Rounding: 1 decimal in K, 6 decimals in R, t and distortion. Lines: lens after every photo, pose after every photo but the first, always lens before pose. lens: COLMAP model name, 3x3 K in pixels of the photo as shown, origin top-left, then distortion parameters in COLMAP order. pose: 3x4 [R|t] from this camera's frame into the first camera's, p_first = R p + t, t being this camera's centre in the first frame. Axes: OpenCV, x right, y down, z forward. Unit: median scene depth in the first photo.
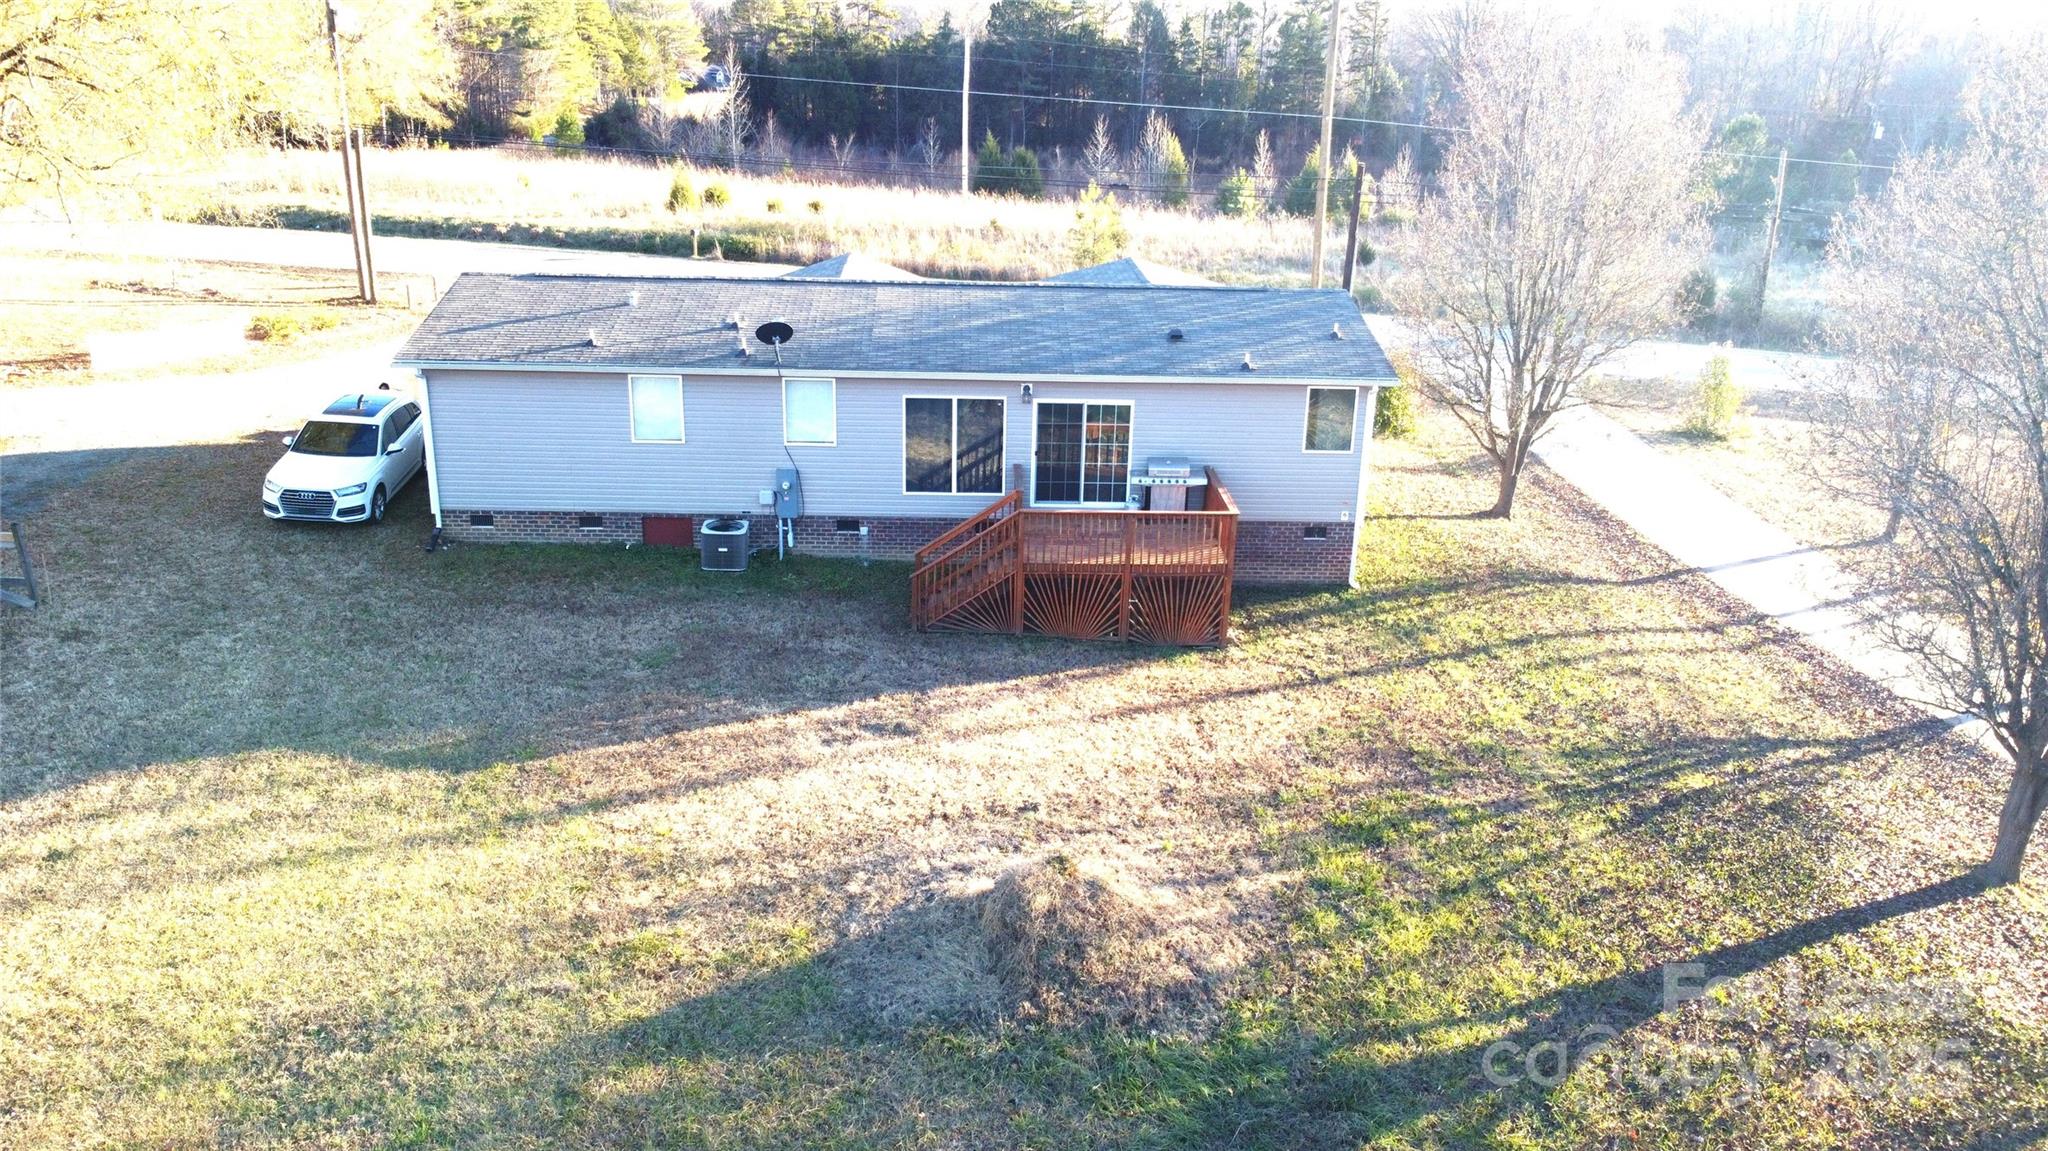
lens RADIAL K [[1527.9, 0, 1024.0], [0, 1527.9, 575.5], [0, 0, 1]] dist [0.018365, -0.054451]
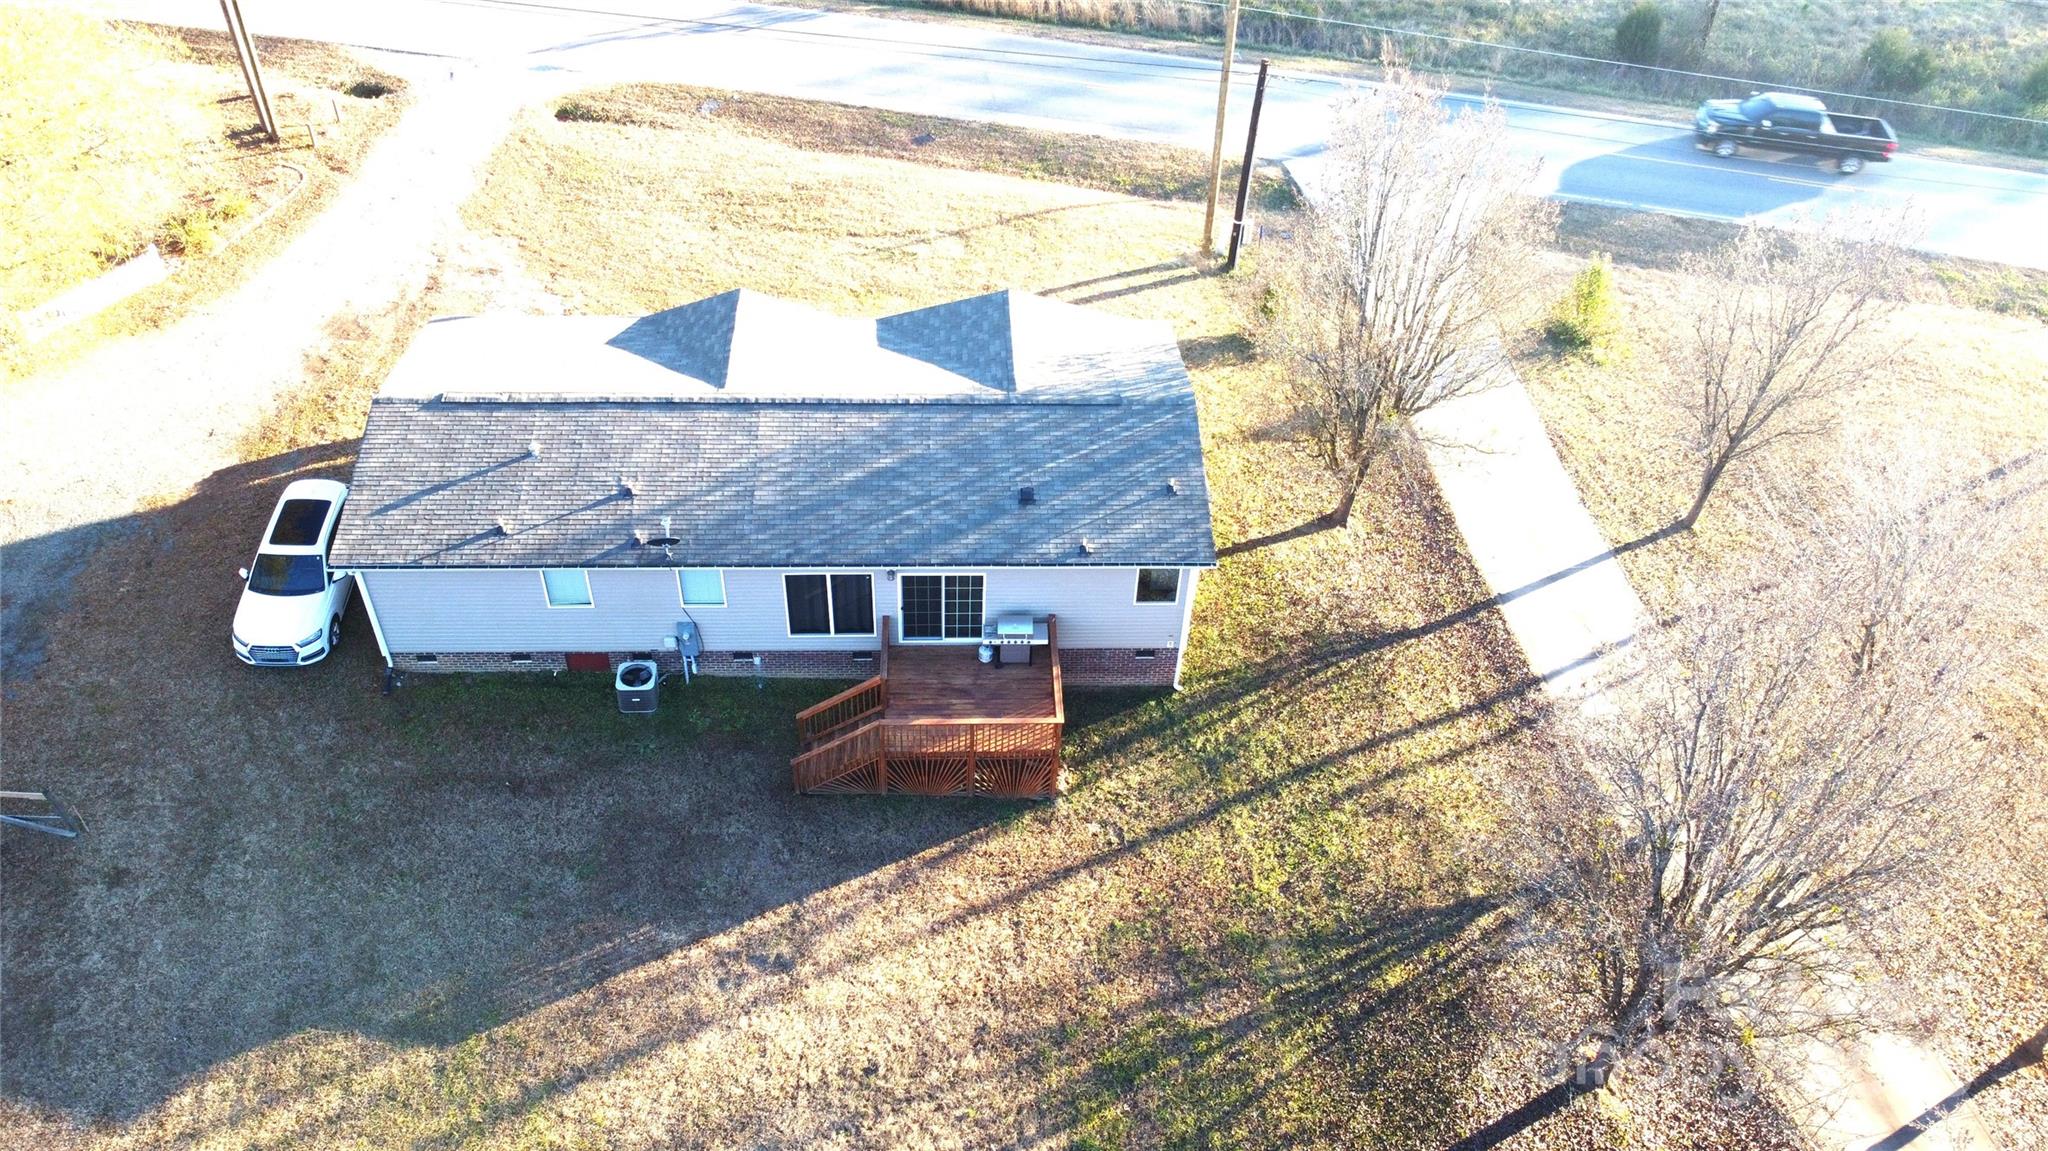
lens RADIAL K [[1527.9, 0, 1024.0], [0, 1527.9, 575.5], [0, 0, 1]] dist [0.018365, -0.054451]
pose [[0.999932, 0.000836, 0.011604, 0.094187], [-0.005292, 0.920944, 0.389658, -0.601331], [-0.010360, -0.389693, 0.920886, -0.056090]]
